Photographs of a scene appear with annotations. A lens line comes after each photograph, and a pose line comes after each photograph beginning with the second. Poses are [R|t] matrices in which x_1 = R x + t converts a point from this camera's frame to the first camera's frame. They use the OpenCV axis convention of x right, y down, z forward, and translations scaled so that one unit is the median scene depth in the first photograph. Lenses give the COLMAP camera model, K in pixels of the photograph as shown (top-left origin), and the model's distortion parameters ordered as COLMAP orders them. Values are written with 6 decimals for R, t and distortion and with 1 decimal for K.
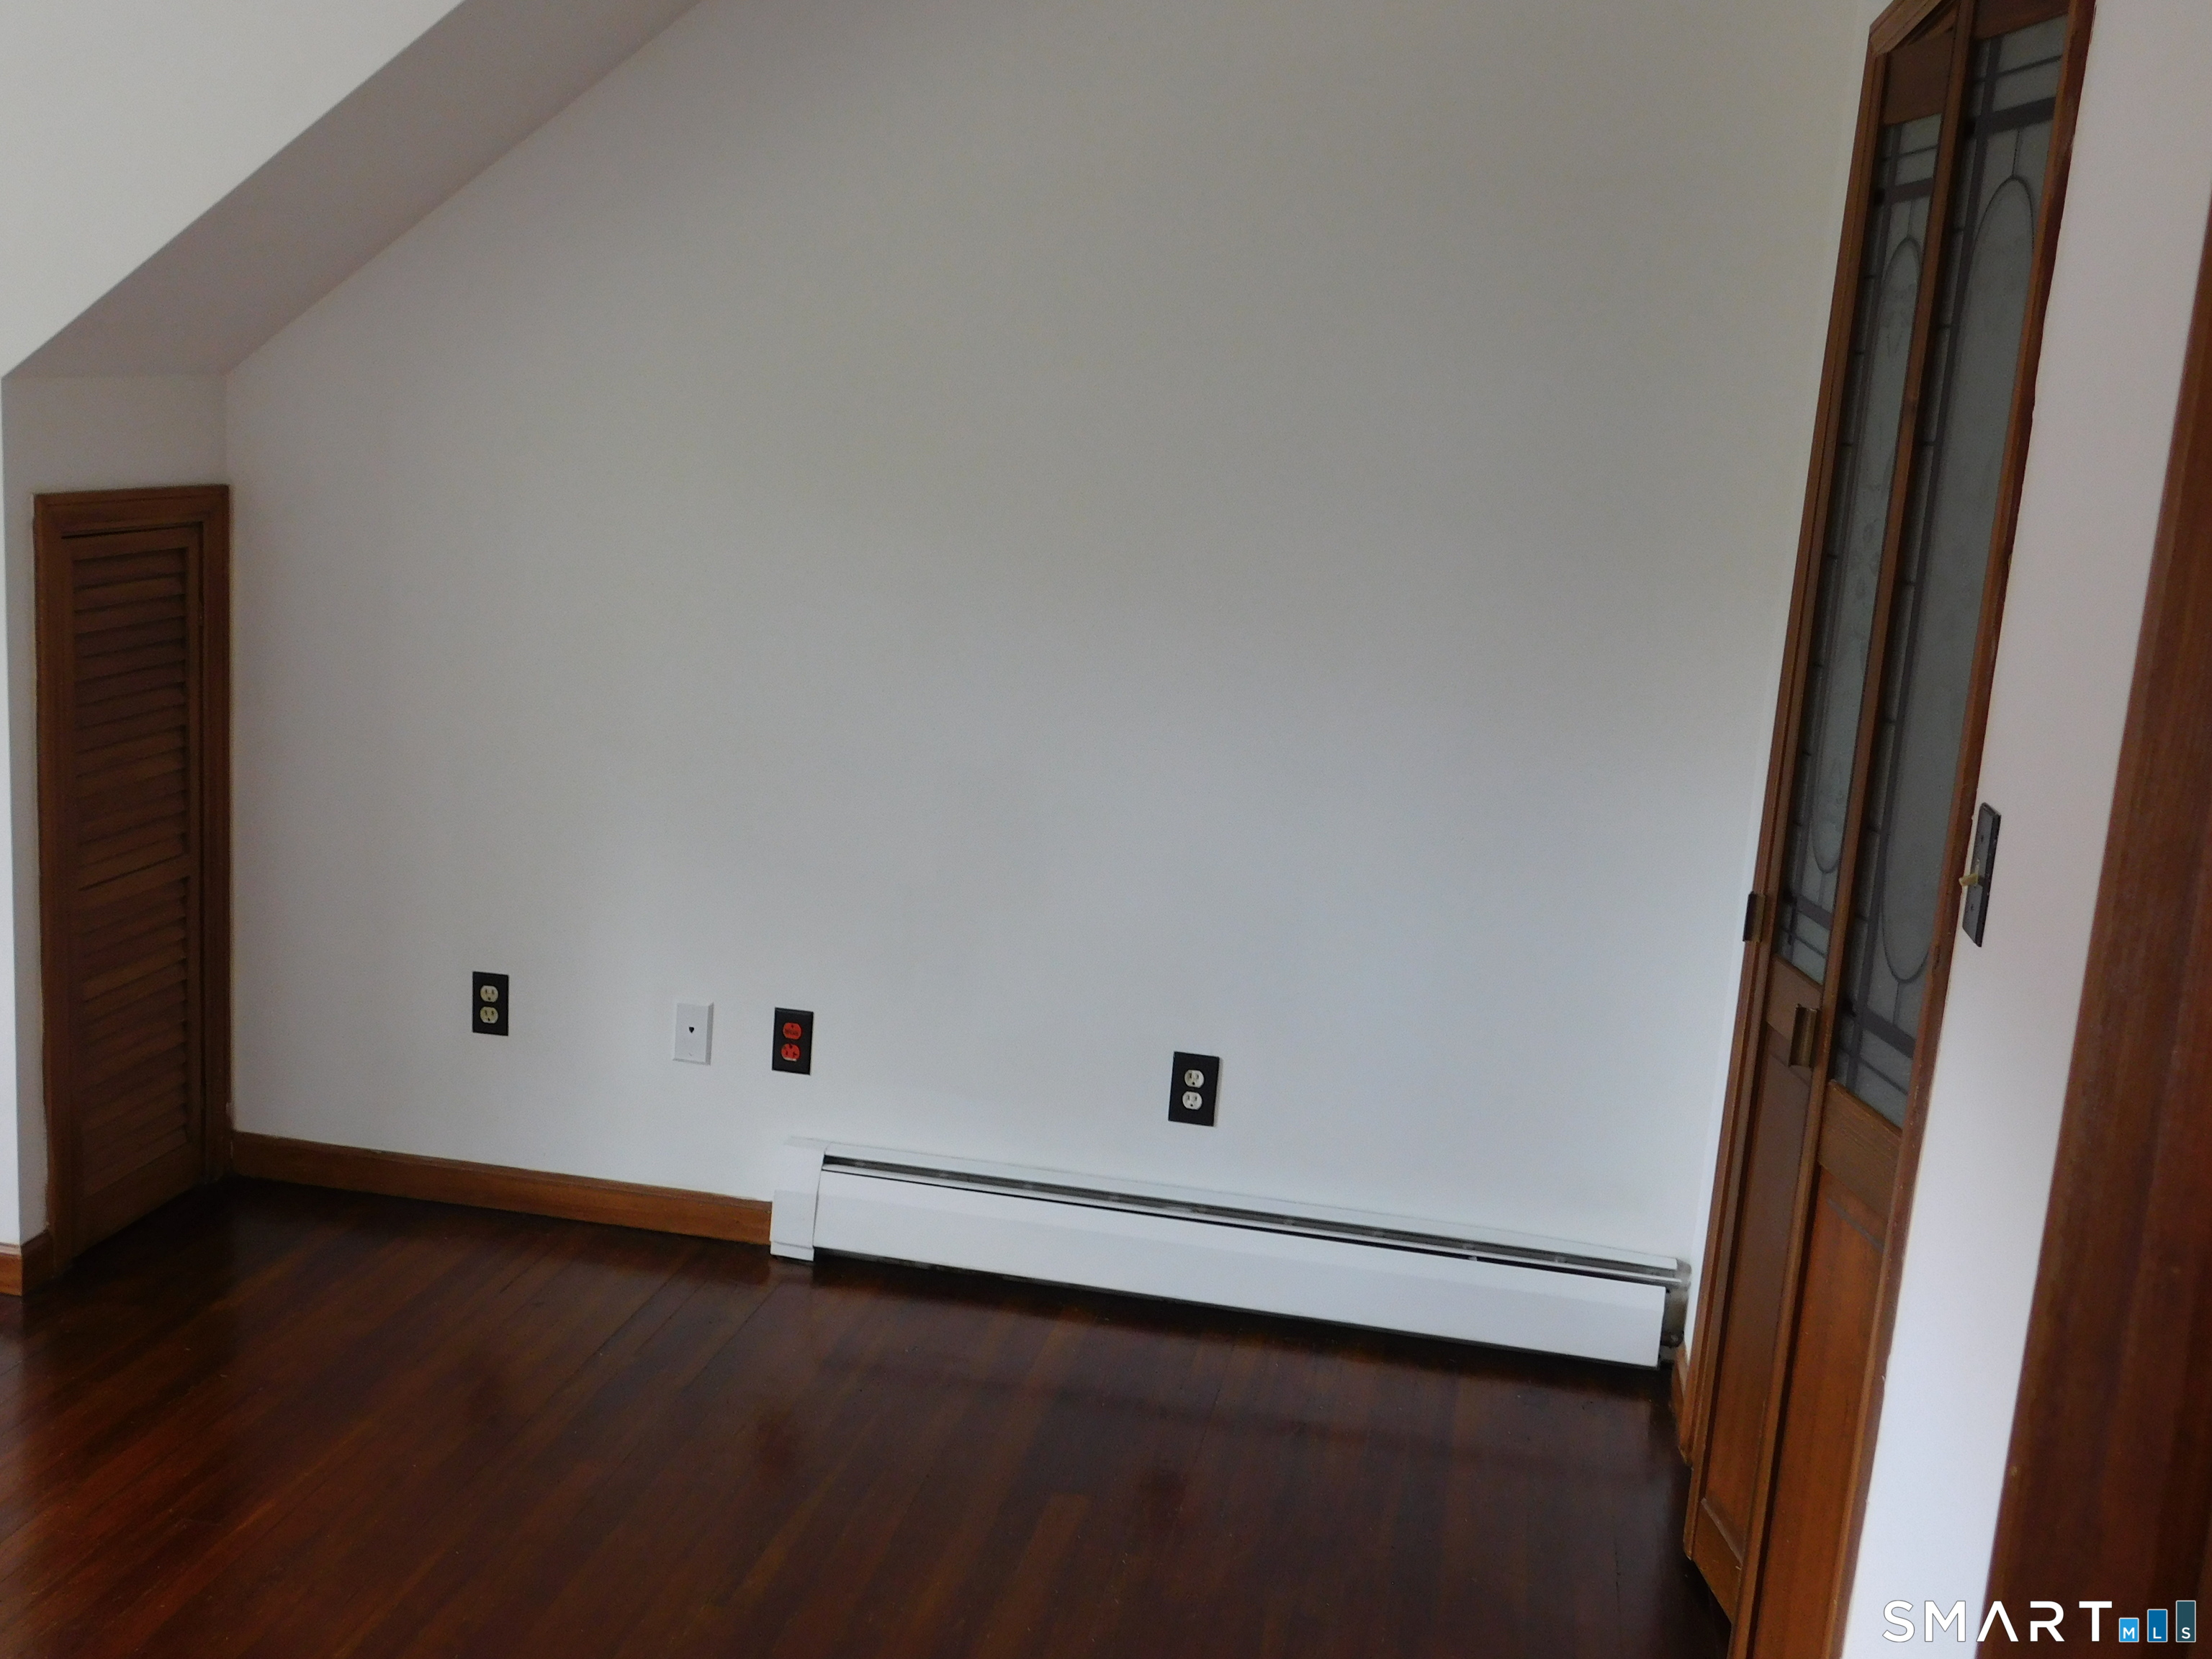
lens RADIAL K [[2279.1, 0, 1105.2], [0, 2279.1, 827.7], [0, 0, 1]] dist [0.011304, 0.000000]
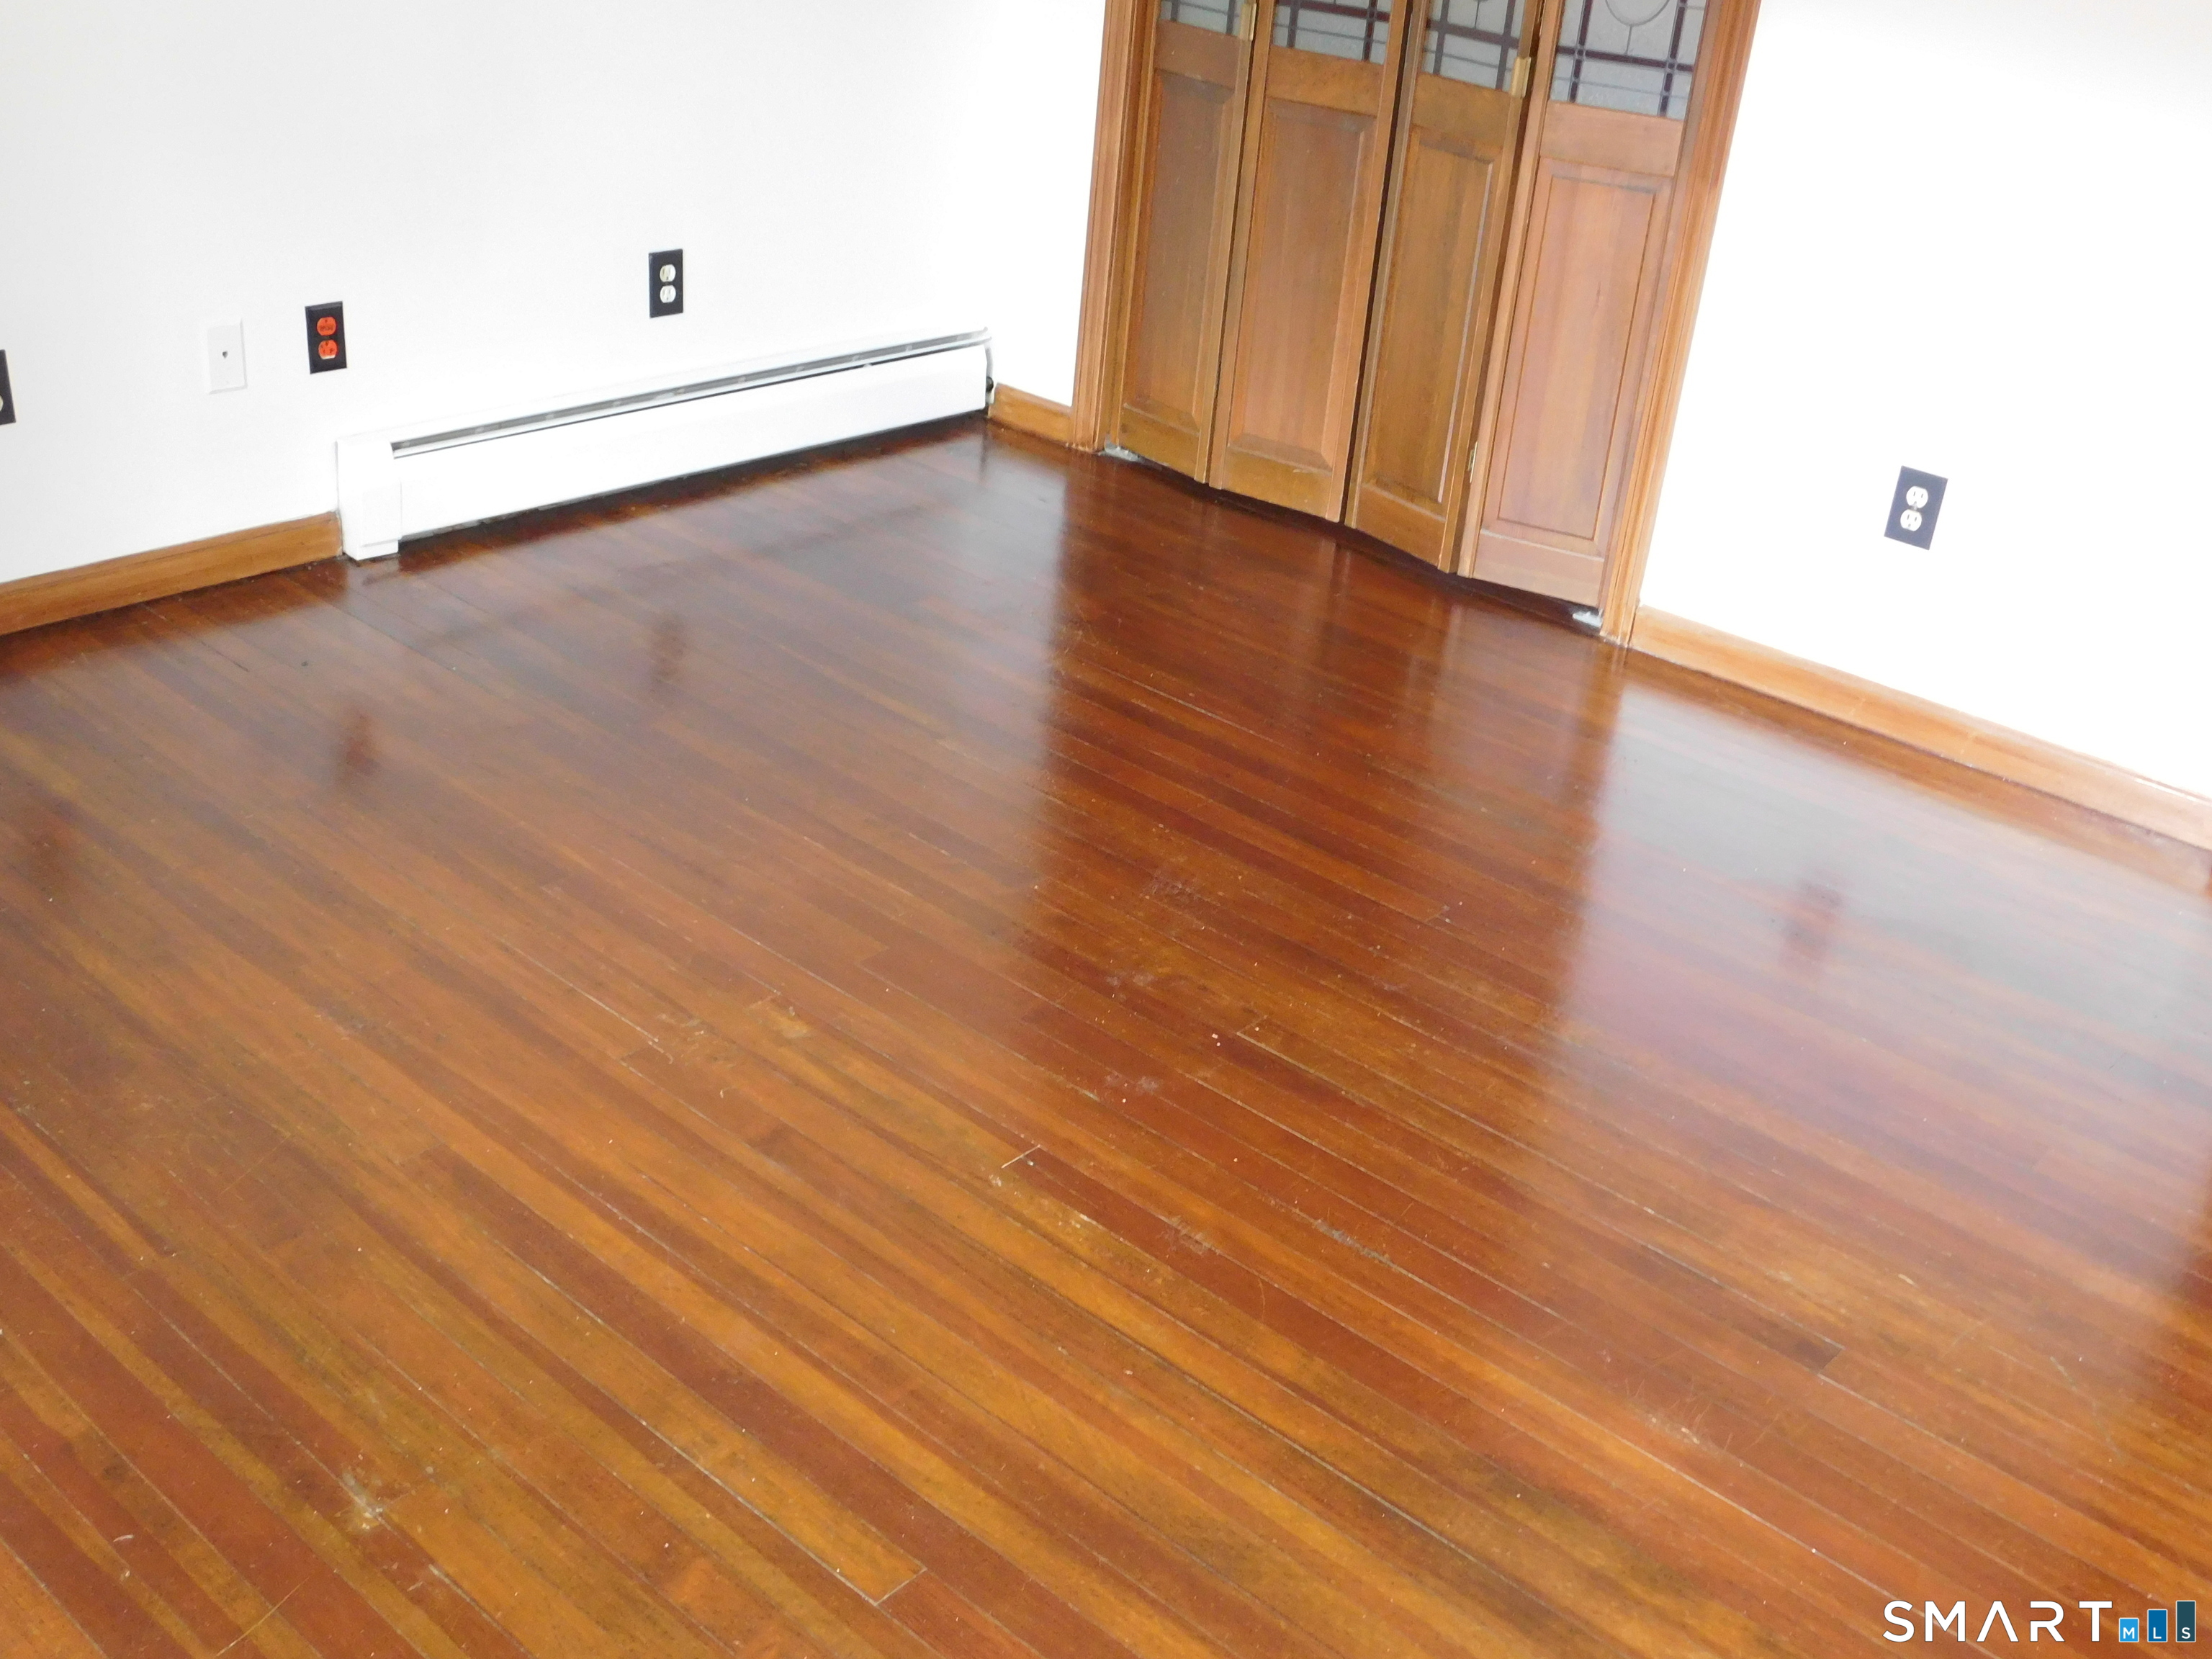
lens RADIAL K [[2279.1, 0, 1103.0], [0, 2279.1, 830.2], [0, 0, 1]] dist [0.011304, 0.000000]
pose [[0.525246, -0.409543, 0.745916, -0.761749], [0.123203, 0.903932, 0.409545, -0.070499], [-0.841984, -0.123213, 0.525244, 0.203283]]
